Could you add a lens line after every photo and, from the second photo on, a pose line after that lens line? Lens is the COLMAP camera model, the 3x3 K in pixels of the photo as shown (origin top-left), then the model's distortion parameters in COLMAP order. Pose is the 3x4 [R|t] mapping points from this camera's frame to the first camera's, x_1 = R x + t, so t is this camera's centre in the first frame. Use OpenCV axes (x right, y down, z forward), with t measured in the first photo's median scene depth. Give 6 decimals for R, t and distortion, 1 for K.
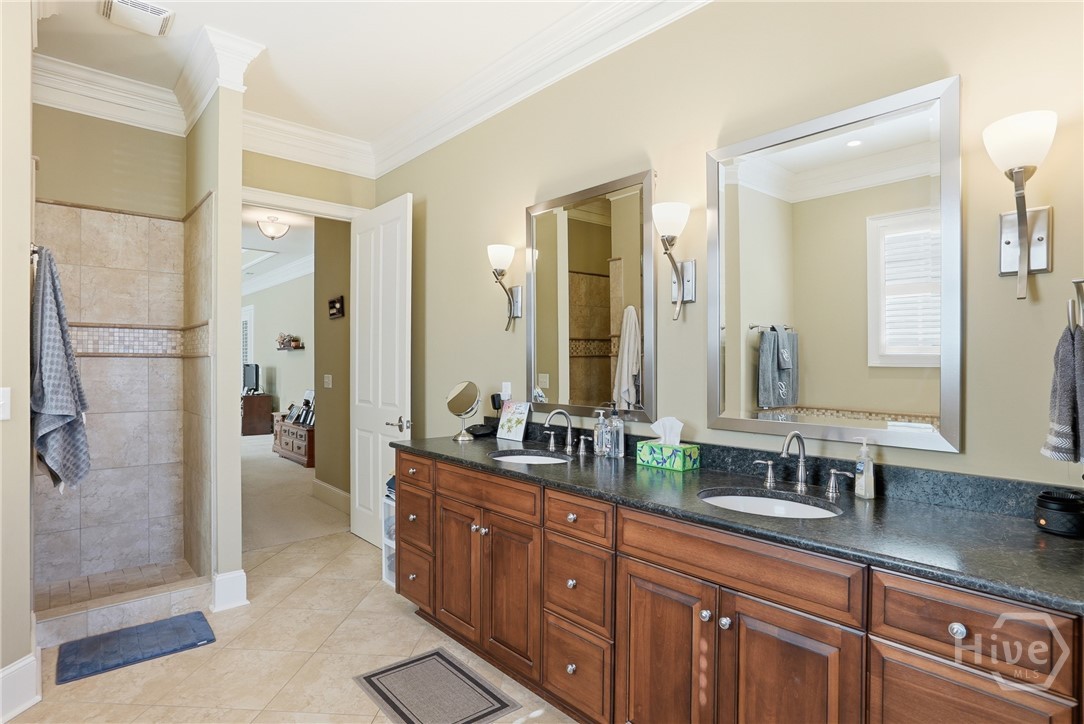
lens RADIAL K [[574.9, 0, 551.6], [0, 574.9, 363.2], [0, 0, 1]] dist [-0.049546, 0.021995]
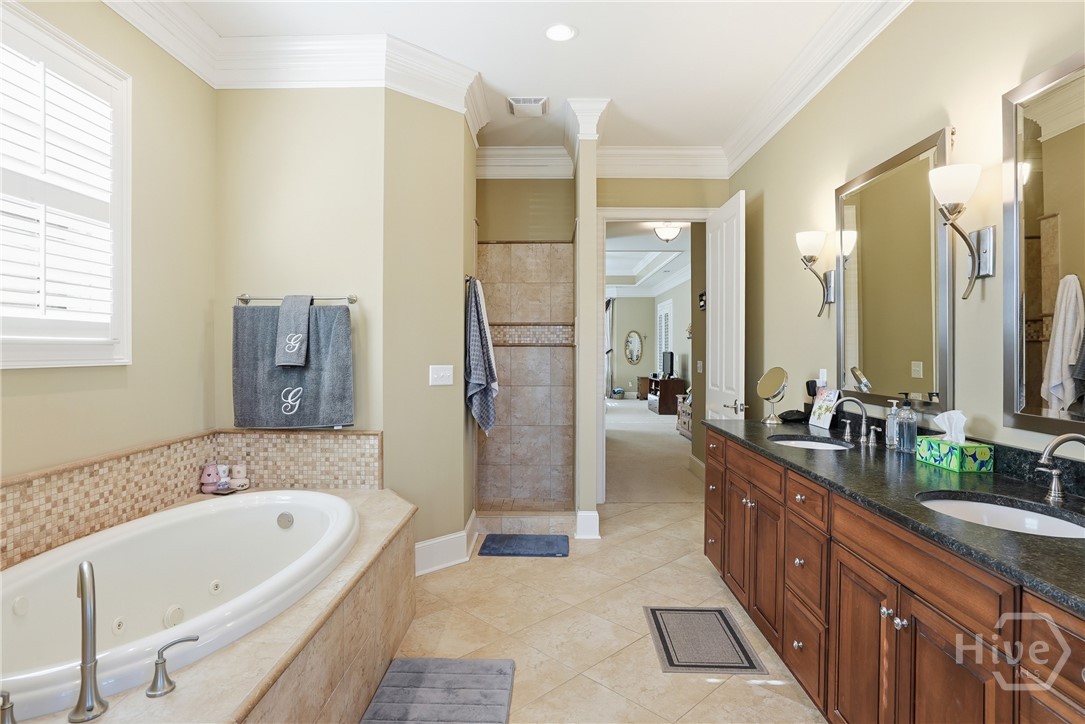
lens RADIAL K [[575.5, 0, 540.2], [0, 575.5, 350.2], [0, 0, 1]] dist [-0.049546, 0.021995]
pose [[0.735345, -0.002978, -0.677686, 0.271167], [0.001950, 0.999996, -0.002278, 0.002532], [0.677690, 0.000354, 0.735348, -0.050192]]
